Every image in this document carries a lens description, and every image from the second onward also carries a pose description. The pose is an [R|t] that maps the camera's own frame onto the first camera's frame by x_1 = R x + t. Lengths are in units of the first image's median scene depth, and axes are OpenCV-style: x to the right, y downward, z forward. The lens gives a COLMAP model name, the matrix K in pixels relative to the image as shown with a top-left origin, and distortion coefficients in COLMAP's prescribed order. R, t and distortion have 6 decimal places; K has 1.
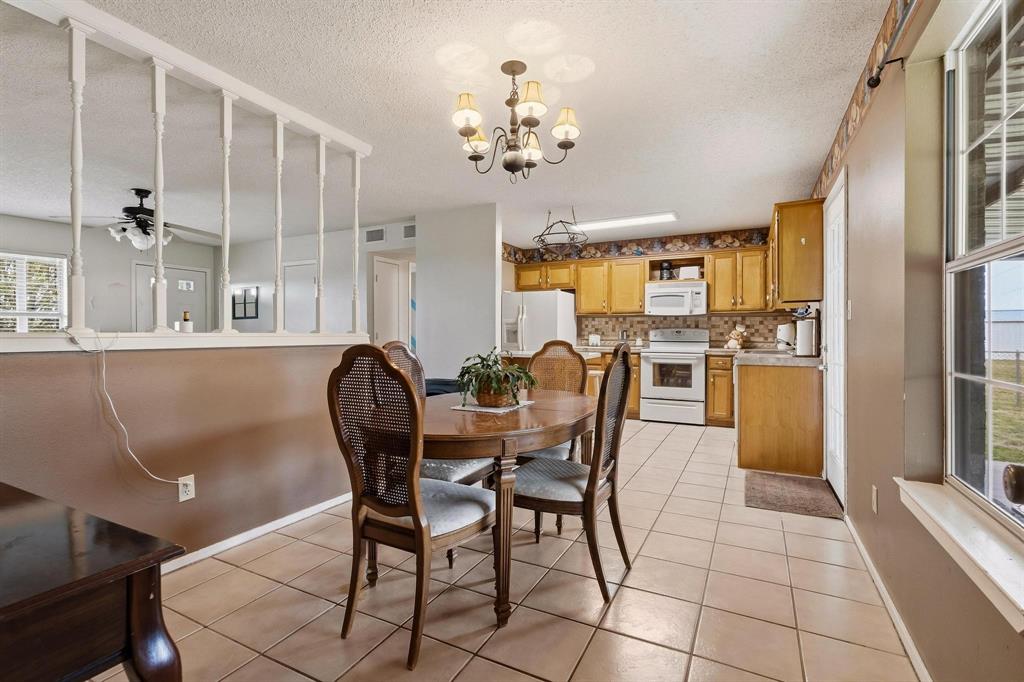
lens RADIAL K [[469.9, 0, 511.5], [0, 469.9, 339.1], [0, 0, 1]] dist [0.001885, 0.000476]
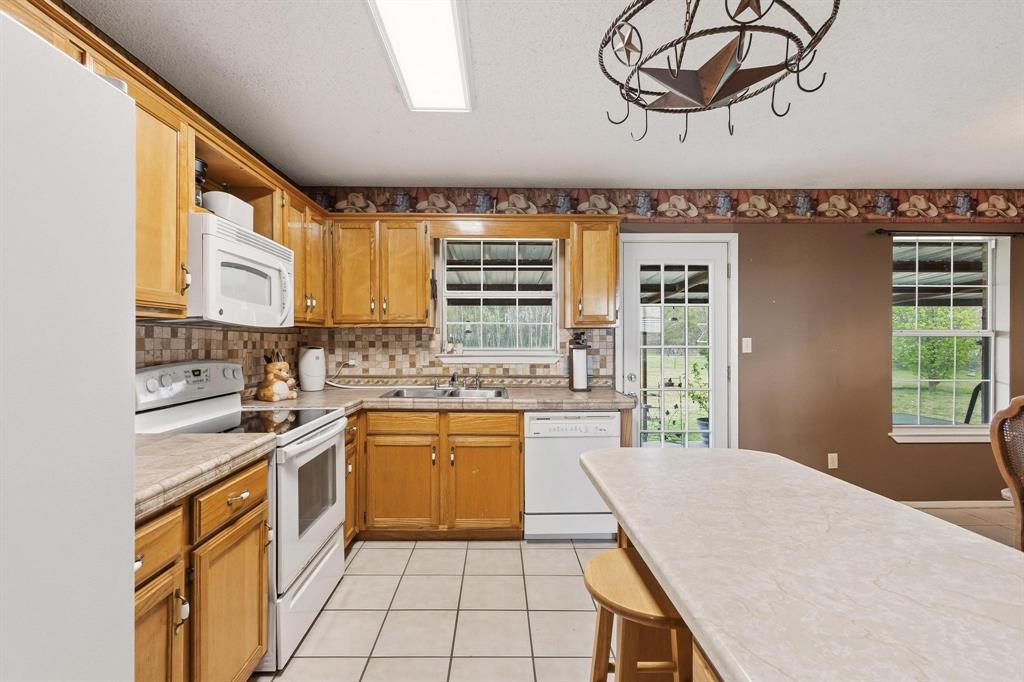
lens RADIAL K [[472.9, 0, 495.0], [0, 472.9, 341.6], [0, 0, 1]] dist [0.001856, 0.000108]
pose [[-0.465398, -0.006178, 0.885080, -0.057129], [0.008341, 0.999901, 0.011365, -0.041040], [-0.885062, 0.012672, -0.465300, 0.986064]]
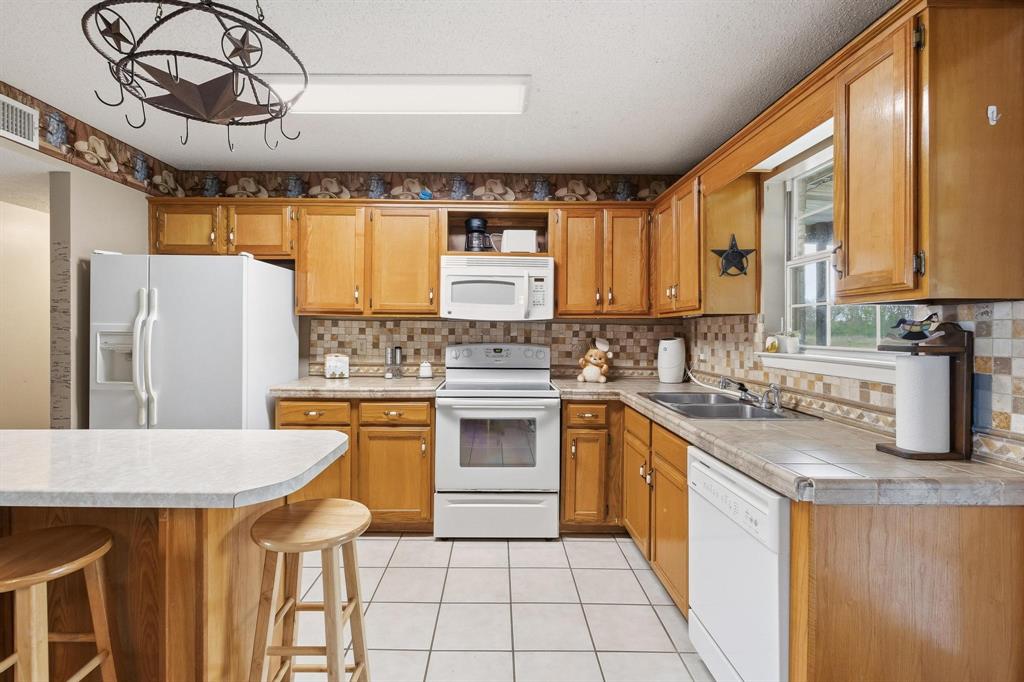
lens RADIAL K [[483.3, 0, 501.1], [0, 483.3, 331.5], [0, 0, 1]] dist [0.003542, 0.000388]
pose [[0.883720, 0.003055, 0.468005, 0.100617], [-0.000793, 0.999987, -0.005030, -0.034966], [-0.468015, 0.004074, 0.883711, 0.517284]]
